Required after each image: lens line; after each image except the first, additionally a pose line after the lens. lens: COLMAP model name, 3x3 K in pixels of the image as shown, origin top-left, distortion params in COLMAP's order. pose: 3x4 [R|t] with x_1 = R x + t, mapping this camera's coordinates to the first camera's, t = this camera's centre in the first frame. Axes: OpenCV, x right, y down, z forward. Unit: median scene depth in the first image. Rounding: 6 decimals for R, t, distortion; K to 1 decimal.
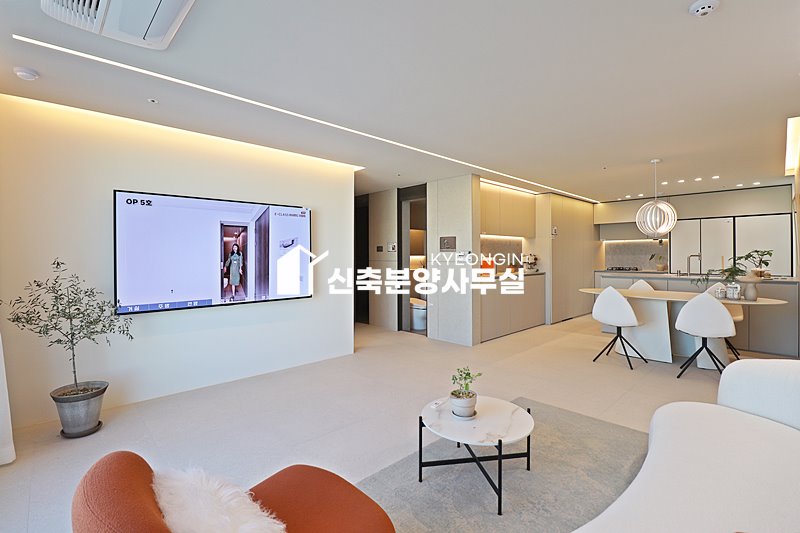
lens RADIAL K [[373.3, 0, 404.2], [0, 373.3, 259.6], [0, 0, 1]] dist [-0.011228, -0.004004]
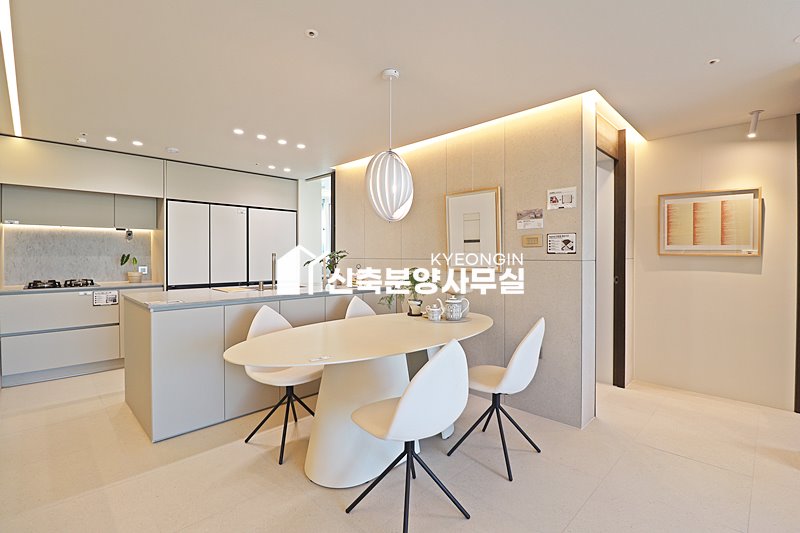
lens RADIAL K [[373.3, 0, 403.3], [0, 373.3, 261.0], [0, 0, 1]] dist [-0.011228, -0.004004]
pose [[-0.018721, -0.006794, 0.999802, 0.105487], [0.006912, 0.999952, 0.006924, -0.006675], [-0.999801, 0.007040, -0.018673, 0.655228]]
